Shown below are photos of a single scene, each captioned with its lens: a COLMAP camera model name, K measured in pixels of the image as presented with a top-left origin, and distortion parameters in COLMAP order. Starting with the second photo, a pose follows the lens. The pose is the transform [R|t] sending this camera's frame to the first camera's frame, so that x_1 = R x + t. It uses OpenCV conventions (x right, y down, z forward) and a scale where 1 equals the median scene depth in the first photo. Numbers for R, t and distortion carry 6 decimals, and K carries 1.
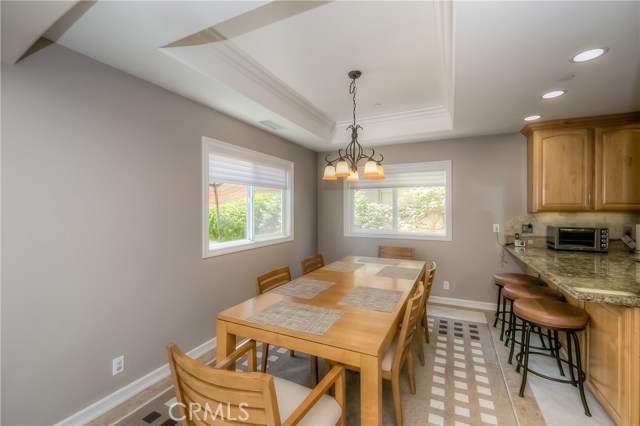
lens RADIAL K [[270.8, 0, 322.5], [0, 270.8, 211.0], [0, 0, 1]] dist [0.012453, -0.002560]
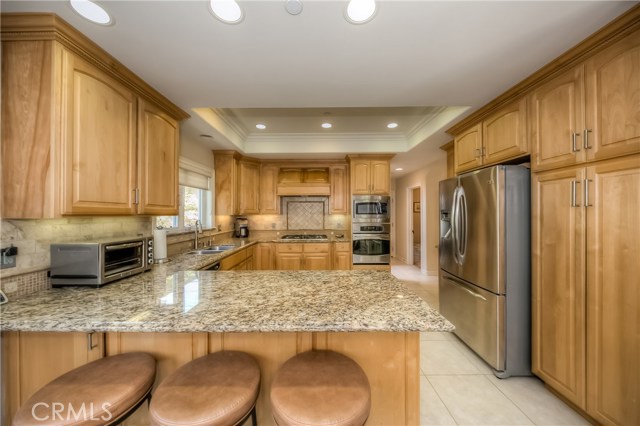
lens RADIAL K [[216.5, 0, 321.9], [0, 216.5, 213.2], [0, 0, 1]] dist [-0.004155, -0.001836]
pose [[-0.425106, 0.004608, 0.905132, 0.277289], [0.012314, 0.999924, 0.000692, 0.001303], [-0.905060, 0.011440, -0.425130, 0.783344]]
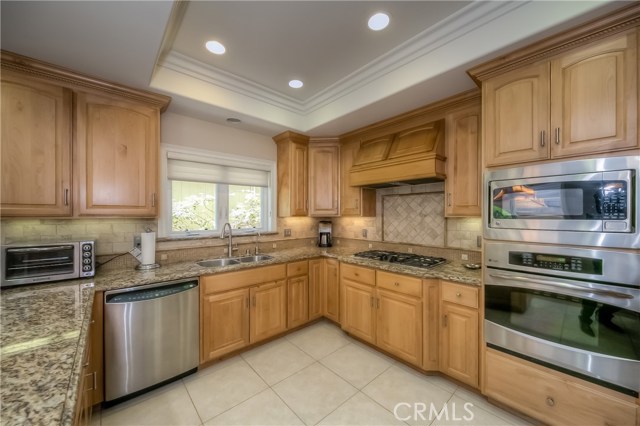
lens RADIAL K [[240.7, 0, 319.2], [0, 240.7, 215.0], [0, 0, 1]] dist [0.004927, -0.001195]
pose [[0.401756, -0.000241, 0.915747, 0.673898], [0.008392, 0.999959, -0.003418, 0.002558], [-0.915709, 0.009058, 0.401741, 0.221350]]
